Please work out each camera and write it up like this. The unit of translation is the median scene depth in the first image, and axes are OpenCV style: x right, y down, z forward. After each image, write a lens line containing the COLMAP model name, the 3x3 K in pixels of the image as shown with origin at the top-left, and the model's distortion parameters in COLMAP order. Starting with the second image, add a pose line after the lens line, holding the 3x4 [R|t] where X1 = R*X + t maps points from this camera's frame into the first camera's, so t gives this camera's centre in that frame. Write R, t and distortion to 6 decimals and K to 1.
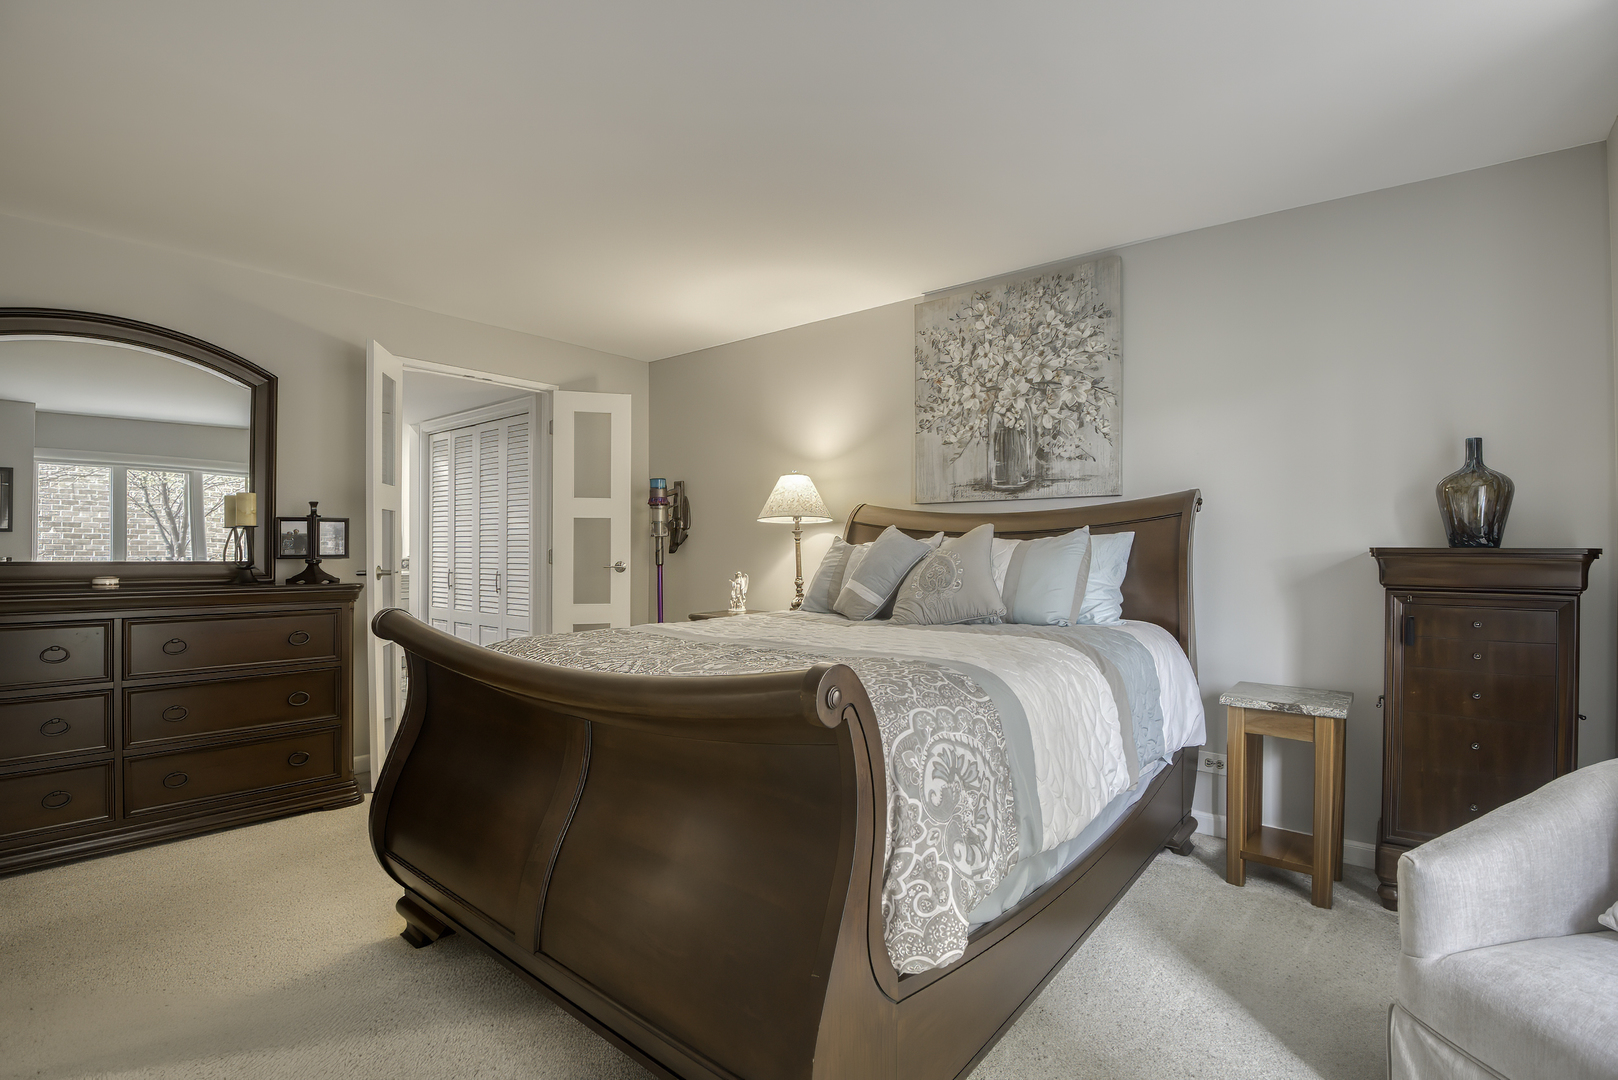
lens RADIAL K [[740.6, 0, 816.2], [0, 740.6, 522.1], [0, 0, 1]] dist [-0.002384, -0.020334]
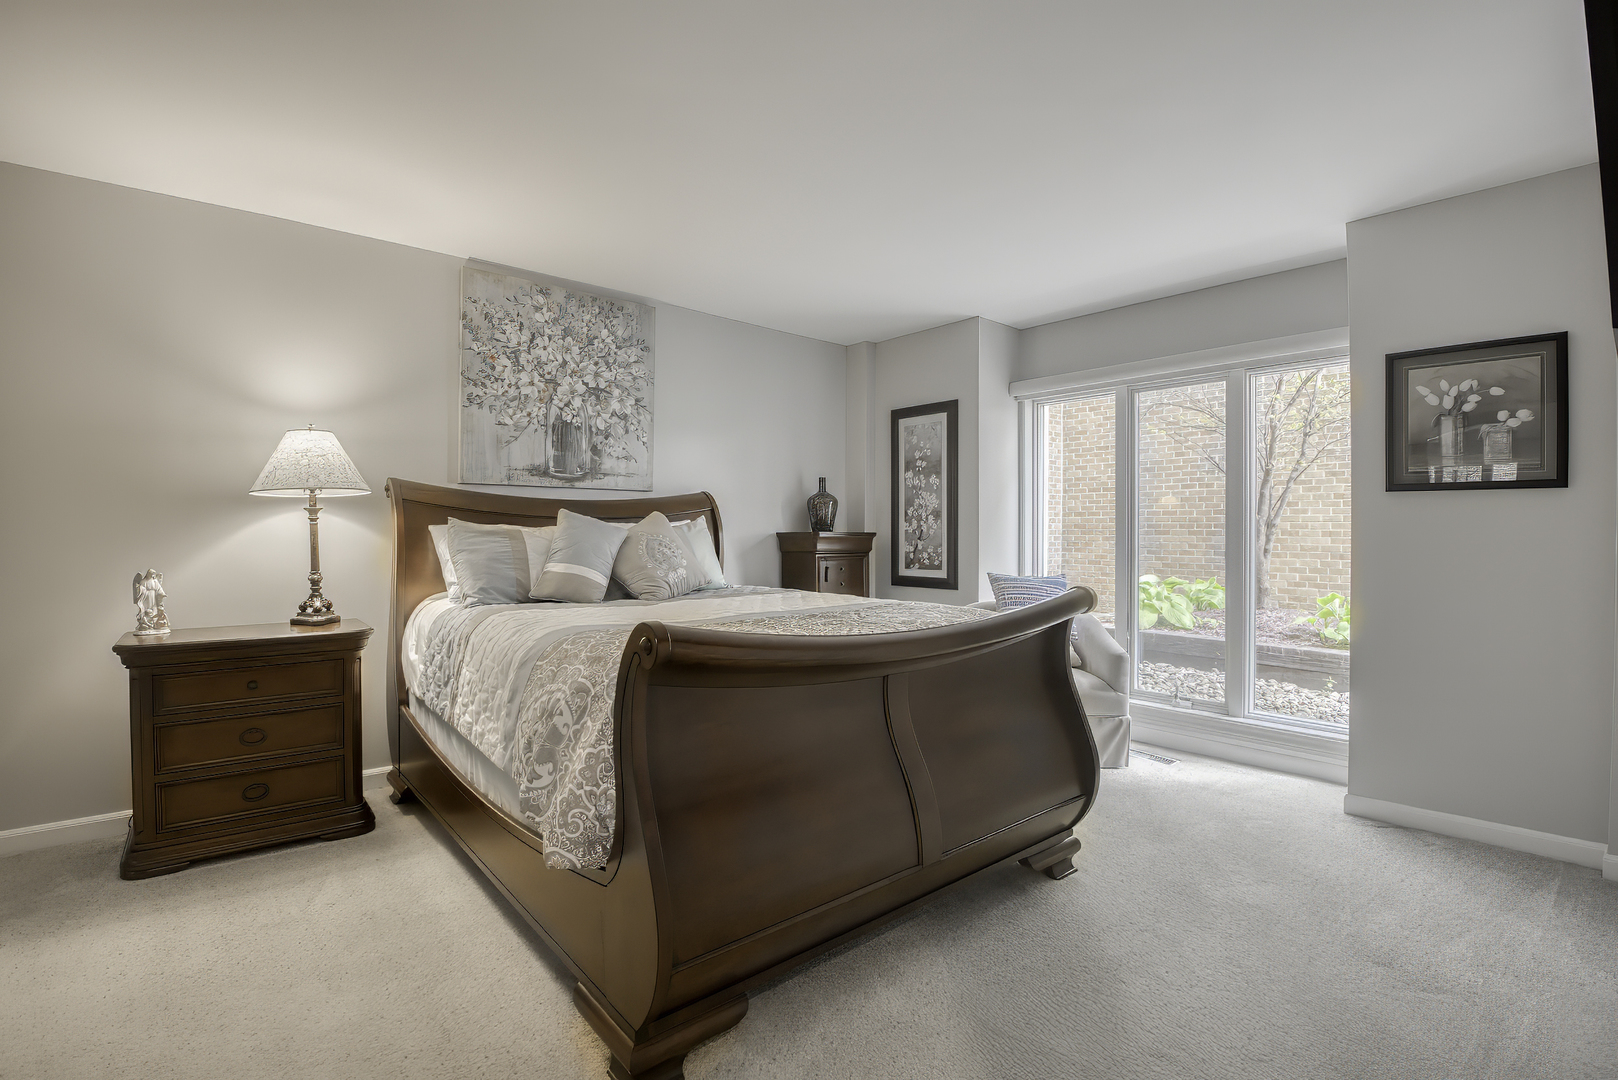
lens RADIAL K [[752.2, 0, 818.1], [0, 752.2, 519.9], [0, 0, 1]] dist [-0.080547, 0.009827]
pose [[0.134913, 0.003490, 0.990851, -0.777317], [-0.046603, 0.998909, 0.002827, -0.002445], [-0.989761, -0.046558, 0.134929, 0.471906]]
